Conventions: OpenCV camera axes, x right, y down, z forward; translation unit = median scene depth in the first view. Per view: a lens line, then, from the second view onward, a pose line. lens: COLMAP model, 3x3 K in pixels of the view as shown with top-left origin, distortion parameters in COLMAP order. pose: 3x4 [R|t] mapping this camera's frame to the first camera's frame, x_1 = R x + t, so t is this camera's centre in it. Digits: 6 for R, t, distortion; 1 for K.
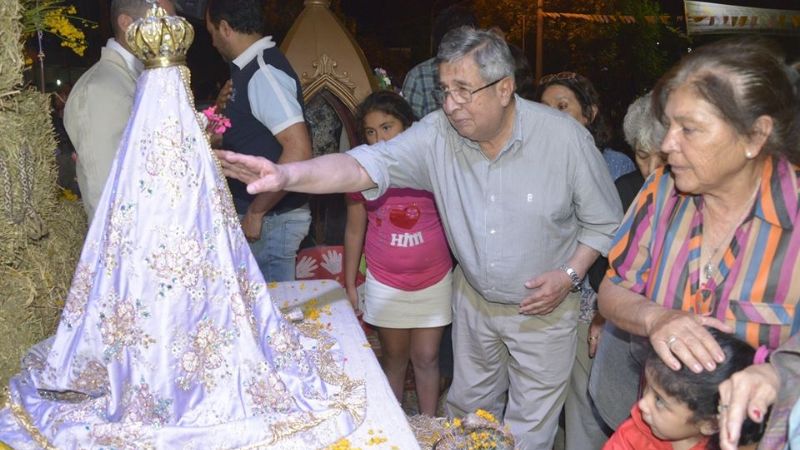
lens RADIAL K [[616.0, 0, 400.0], [0, 616.0, 225.0], [0, 0, 1]] dist [-0.103973, 0.043653]
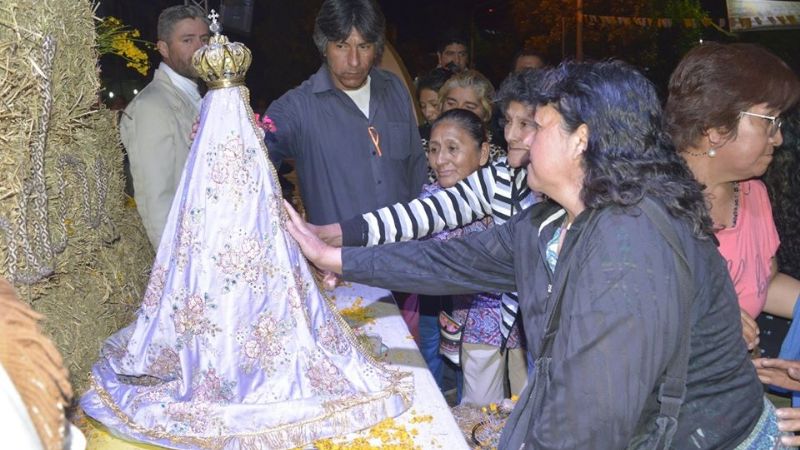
lens RADIAL K [[622.5, 0, 399.8], [0, 622.5, 216.9], [0, 0, 1]] dist [-0.076518, 0.005345]
pose [[0.997366, -0.013750, -0.071212, 0.012168], [0.012309, 0.999711, -0.020638, 0.008448], [0.071476, 0.019707, 0.997248, -0.126377]]
